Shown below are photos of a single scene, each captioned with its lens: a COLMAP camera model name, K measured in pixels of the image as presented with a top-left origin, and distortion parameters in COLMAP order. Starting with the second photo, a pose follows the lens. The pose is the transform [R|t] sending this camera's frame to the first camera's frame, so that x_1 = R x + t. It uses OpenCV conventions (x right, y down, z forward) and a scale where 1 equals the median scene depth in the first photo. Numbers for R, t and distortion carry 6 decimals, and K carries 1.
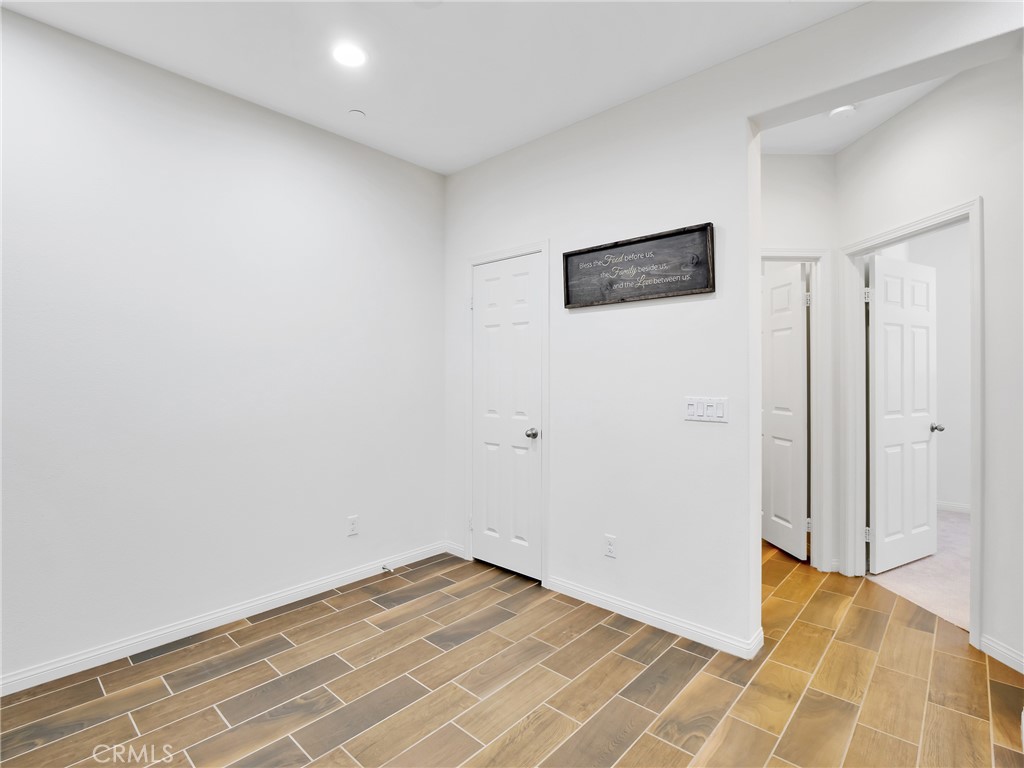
lens RADIAL K [[507.4, 0, 504.0], [0, 507.4, 377.7], [0, 0, 1]] dist [-0.011800, 0.002227]
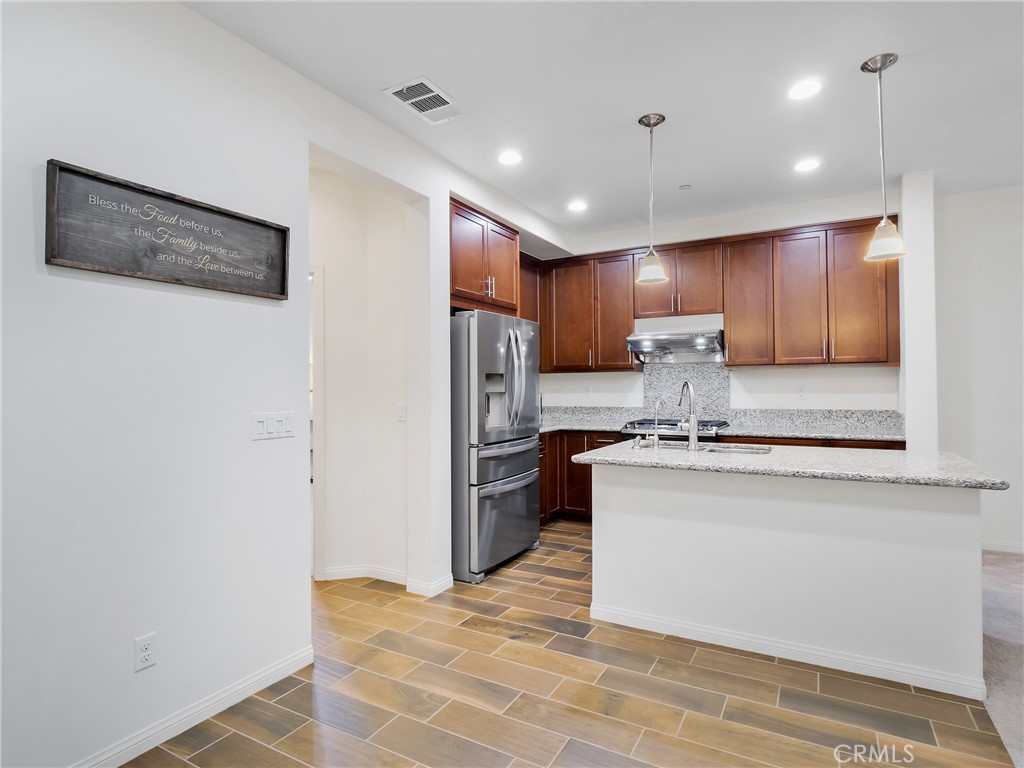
lens RADIAL K [[560.6, 0, 502.0], [0, 560.6, 381.6], [0, 0, 1]] dist [0.000090, -0.005306]
pose [[-0.221594, 0.013541, 0.975045, -0.641462], [0.007132, 0.999899, -0.012265, -0.001475], [-0.975113, 0.004236, -0.221668, 0.767944]]
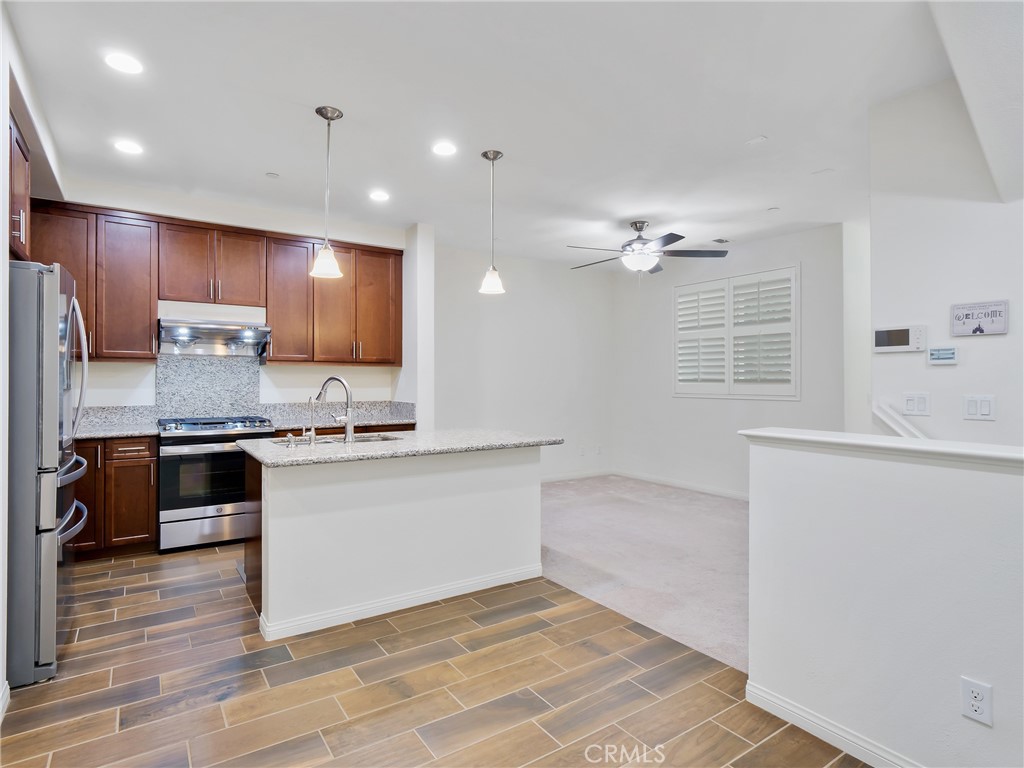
lens RADIAL K [[560.6, 0, 514.1], [0, 560.6, 382.1], [0, 0, 1]] dist [0.000090, -0.005306]
pose [[-0.976076, -0.001838, 0.217423, -0.199942], [-0.001429, 0.999997, 0.002038, -0.005212], [-0.217426, 0.001679, -0.976075, 1.248006]]
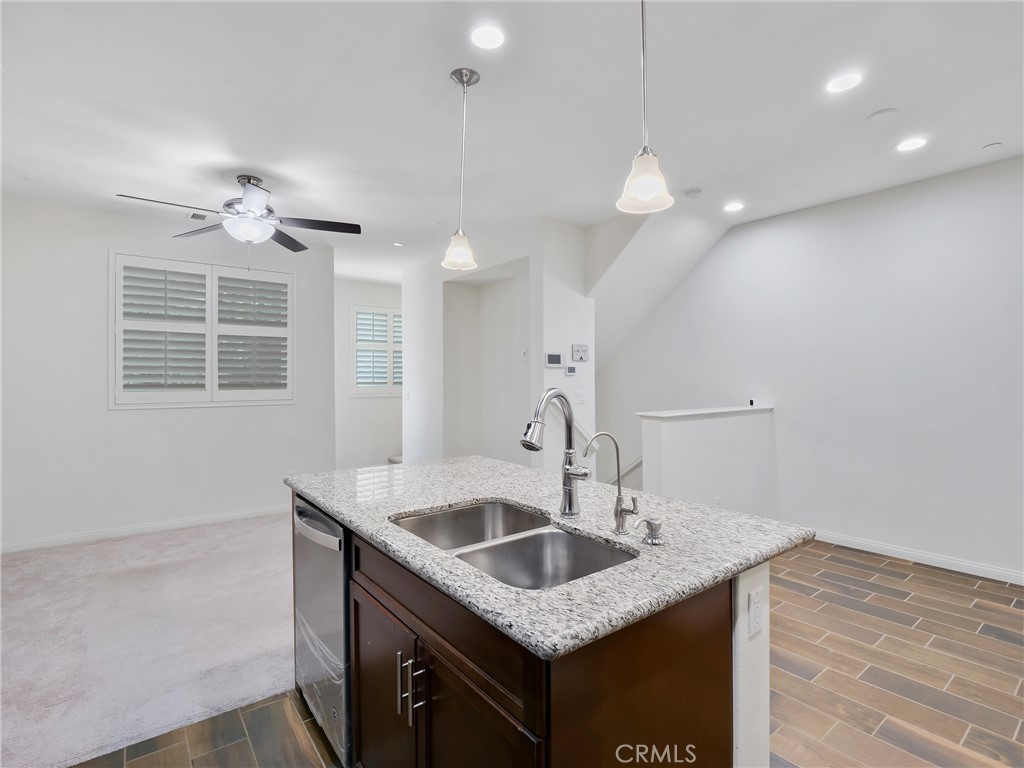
lens RADIAL K [[507.4, 0, 514.5], [0, 507.4, 381.2], [0, 0, 1]] dist [-0.011800, 0.002227]
pose [[-0.155122, 0.004443, -0.987885, 1.023395], [0.004248, 0.999984, 0.003830, -0.024729], [0.987886, -0.003602, -0.155139, 0.140879]]
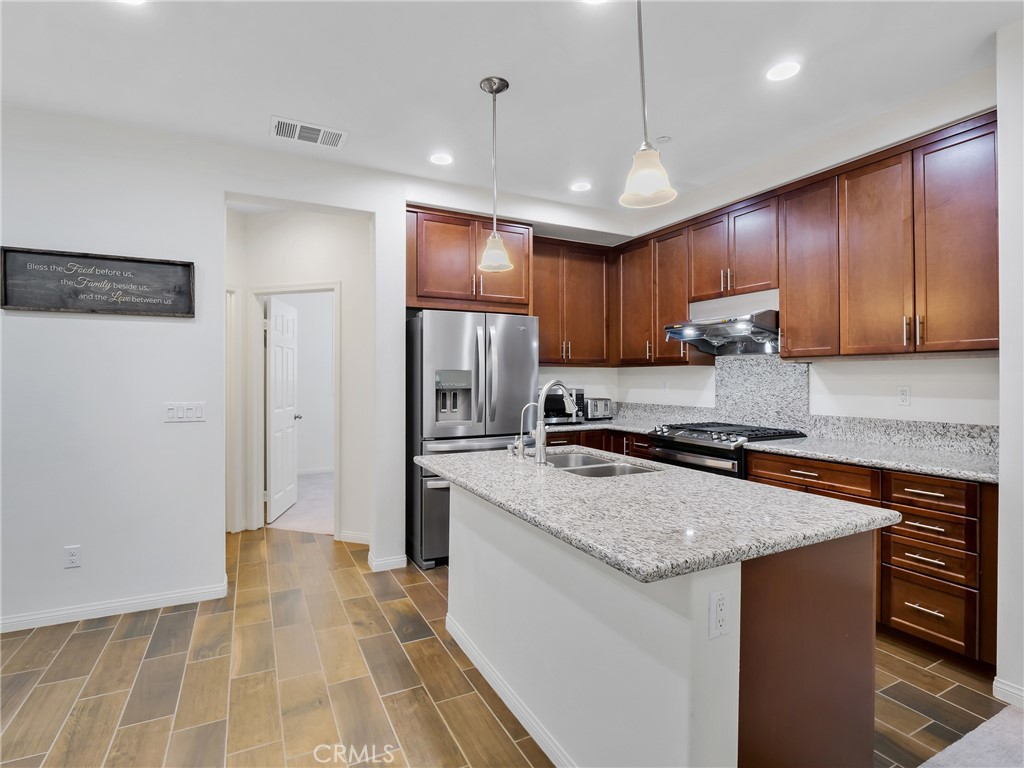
lens RADIAL K [[514.3, 0, 507.7], [0, 514.3, 376.9], [0, 0, 1]] dist [-0.012915, 0.000544]
pose [[0.355821, 0.003905, 0.934546, -0.451233], [-0.000714, 0.999992, -0.003907, -0.017428], [-0.934554, 0.000723, 0.355821, -0.160143]]
